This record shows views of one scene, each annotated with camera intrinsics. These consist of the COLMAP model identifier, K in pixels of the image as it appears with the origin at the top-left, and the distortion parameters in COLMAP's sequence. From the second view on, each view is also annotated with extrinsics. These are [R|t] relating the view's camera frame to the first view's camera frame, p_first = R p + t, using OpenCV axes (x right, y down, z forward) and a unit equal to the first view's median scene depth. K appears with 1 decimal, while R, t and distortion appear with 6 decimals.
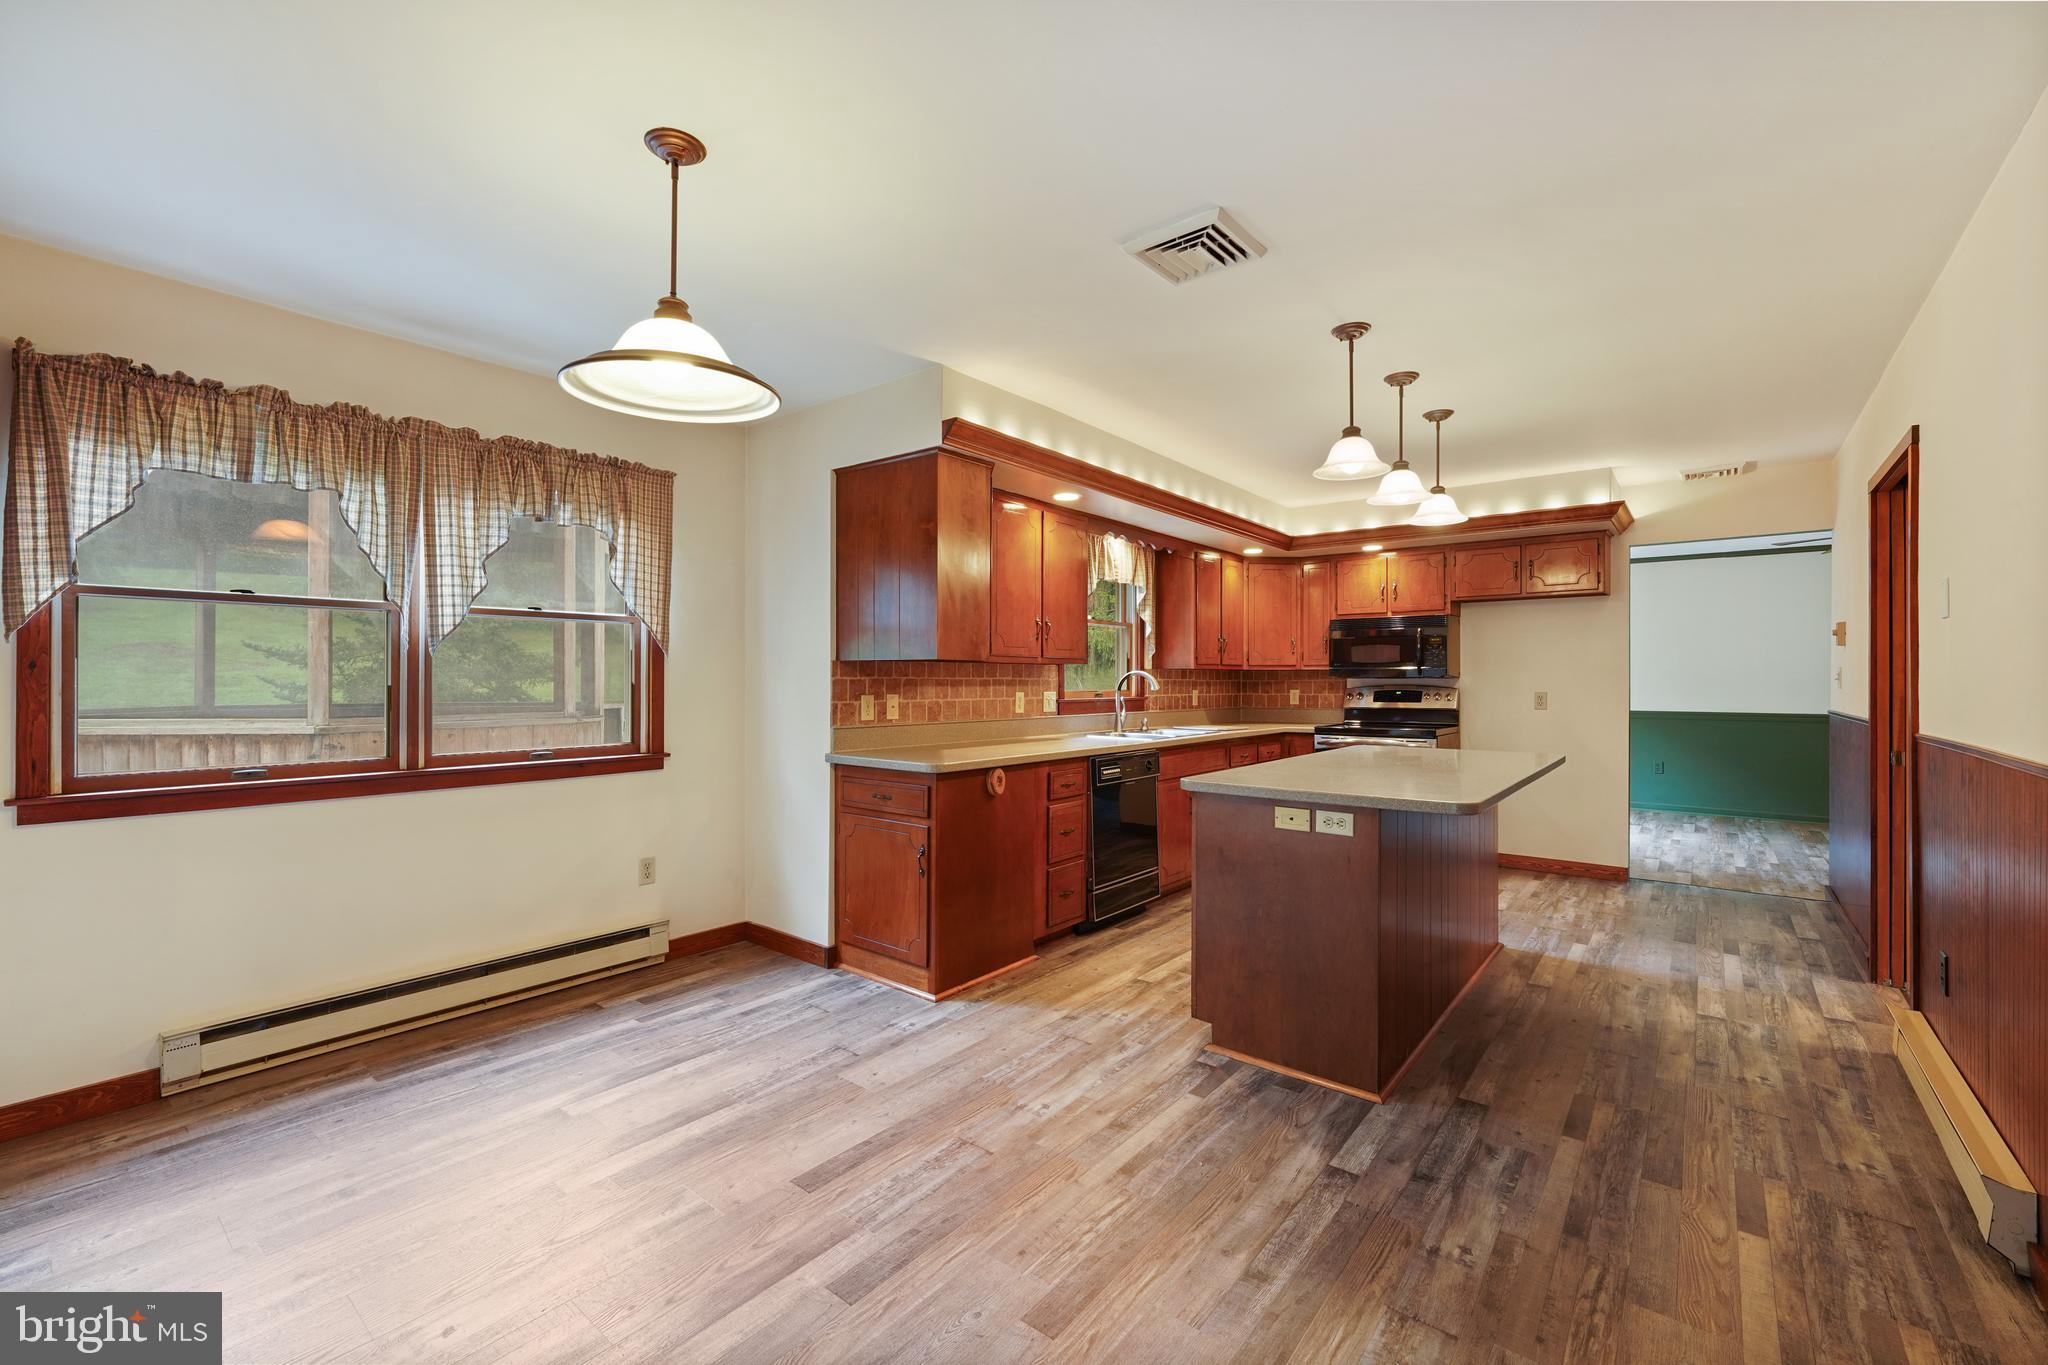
lens RADIAL K [[841.1, 0, 1024.0], [0, 841.1, 682.5], [0, 0, 1]] dist [-0.001384, -0.000496]
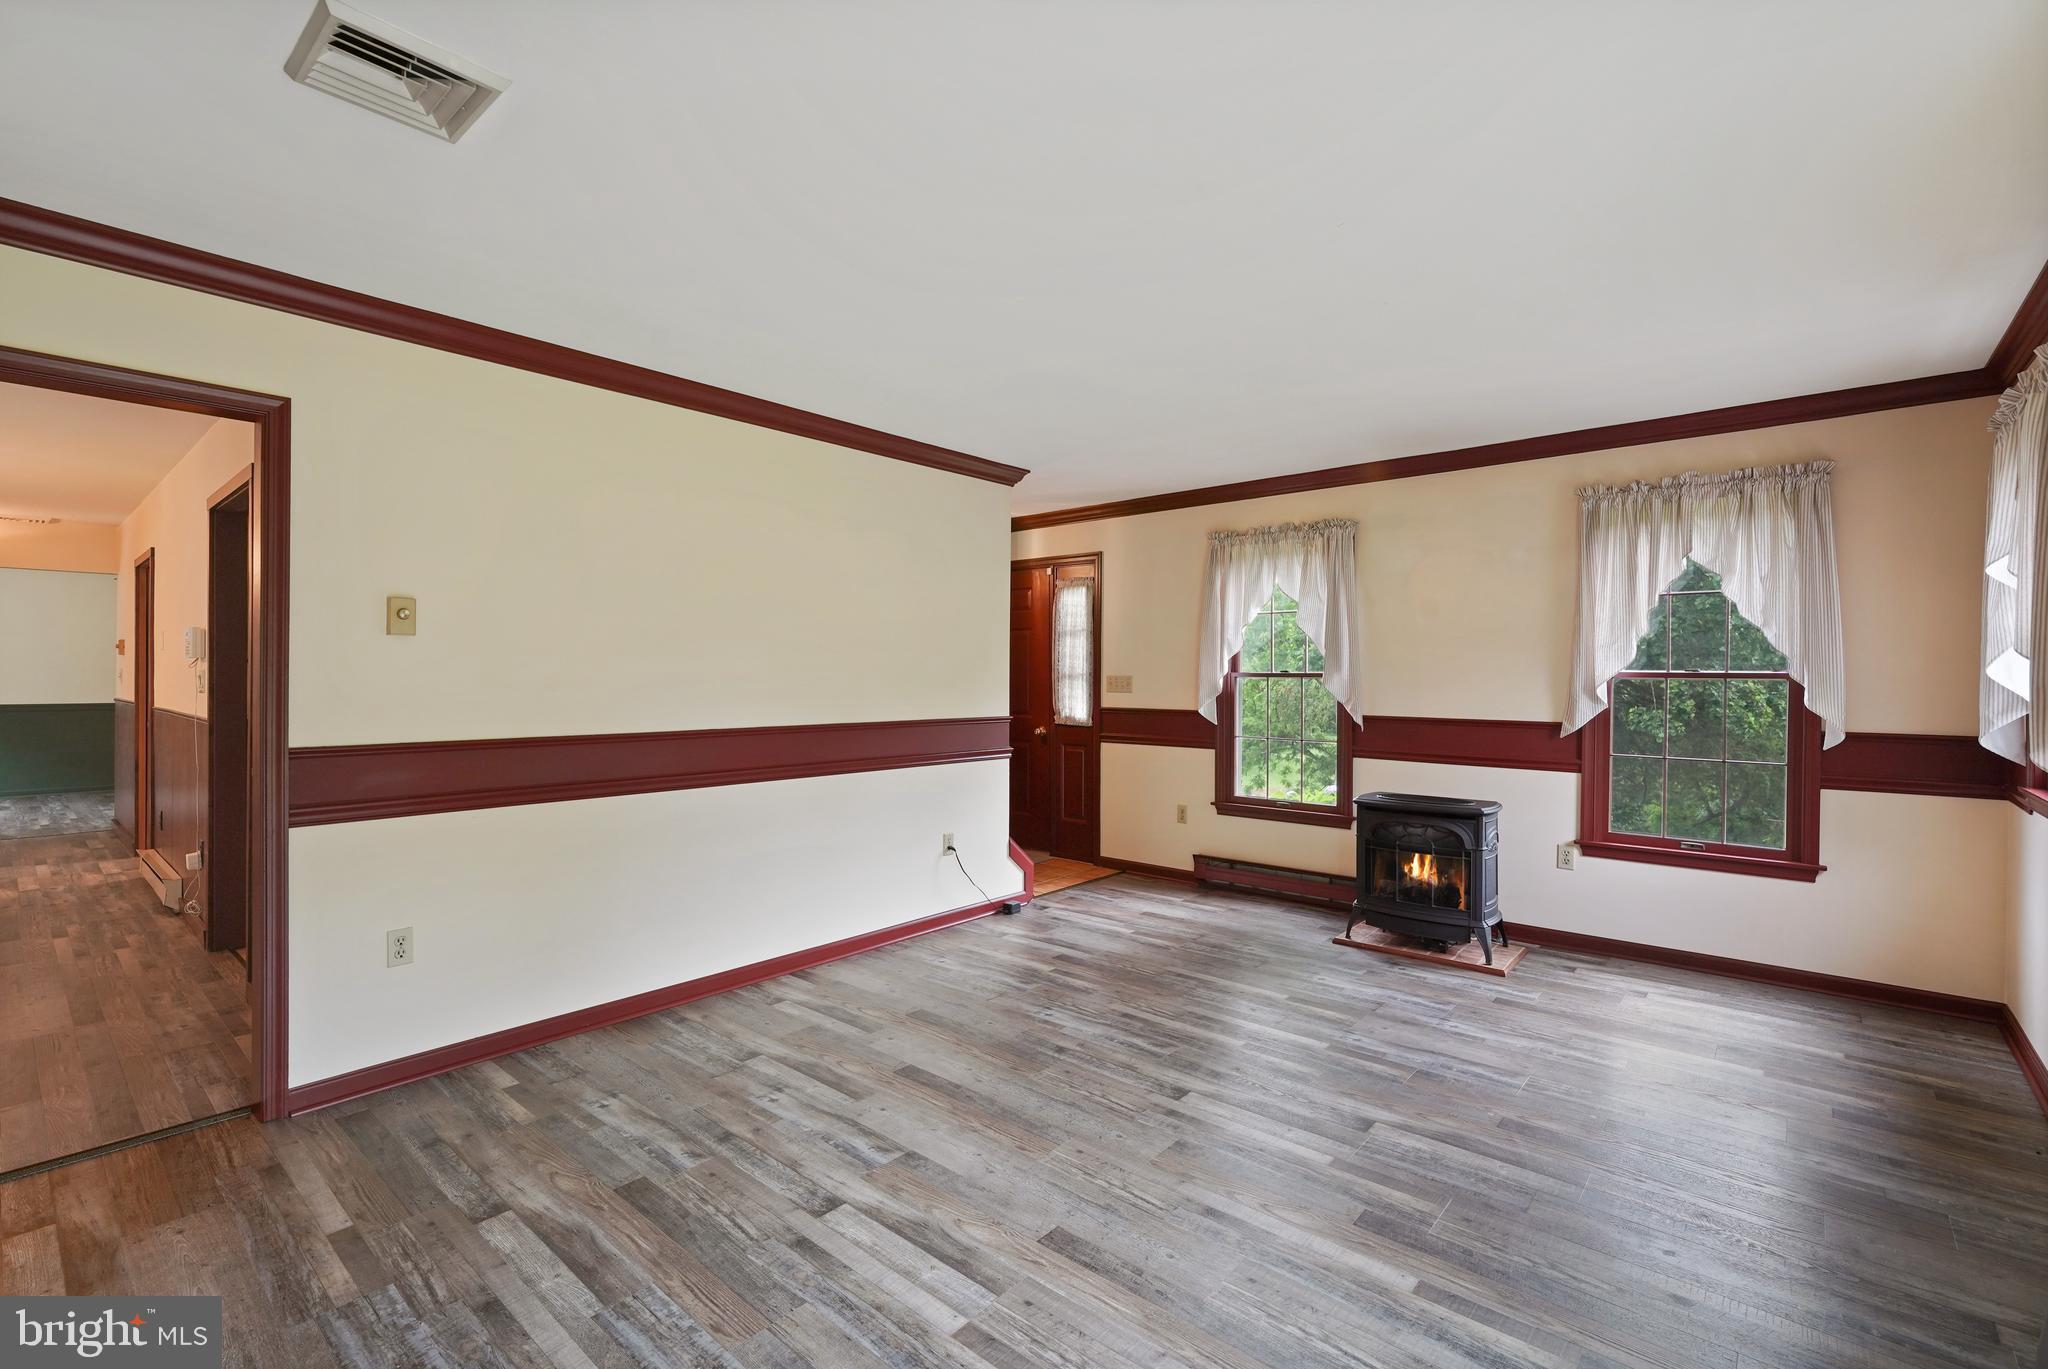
lens RADIAL K [[907.2, 0, 1024.0], [0, 907.2, 684.5], [0, 0, 1]] dist [-0.000052, -0.000038]
pose [[0.035108, -0.004973, 0.999371, -0.748940], [-0.008563, 0.999949, 0.005276, -0.015661], [-0.999347, -0.008743, 0.035064, -0.846963]]
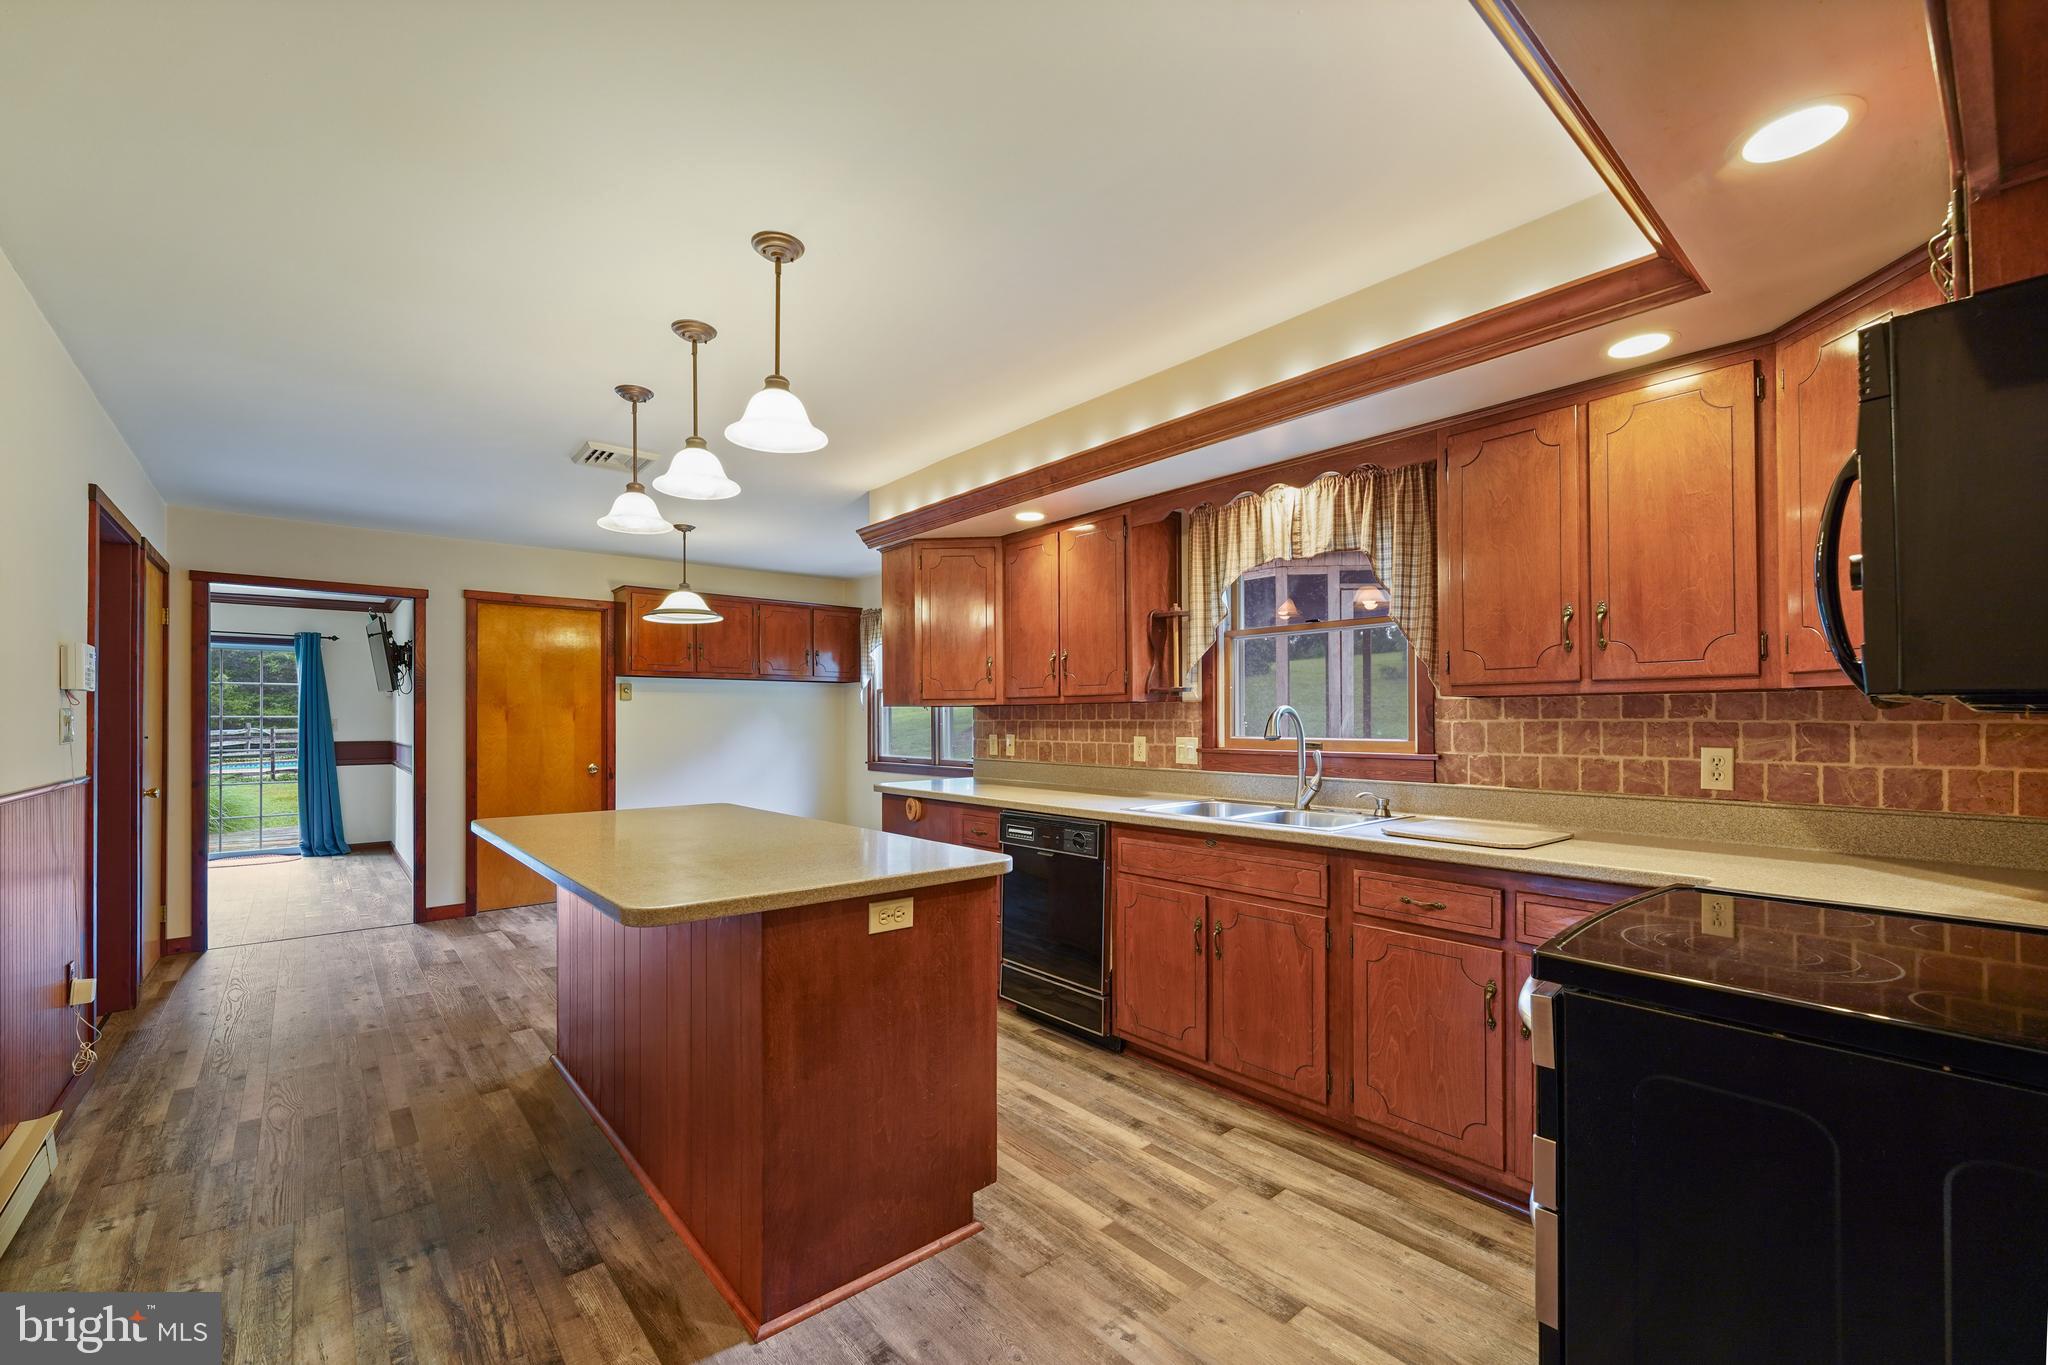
lens RADIAL K [[849.5, 0, 1036.6], [0, 849.5, 715.5], [0, 0, 1]] dist [0.000171, -0.000087]
pose [[-0.176258, -0.005484, -0.984329, 1.100700], [0.001326, 0.999982, -0.005809, -0.005768], [0.984343, -0.002329, -0.176248, 1.374518]]
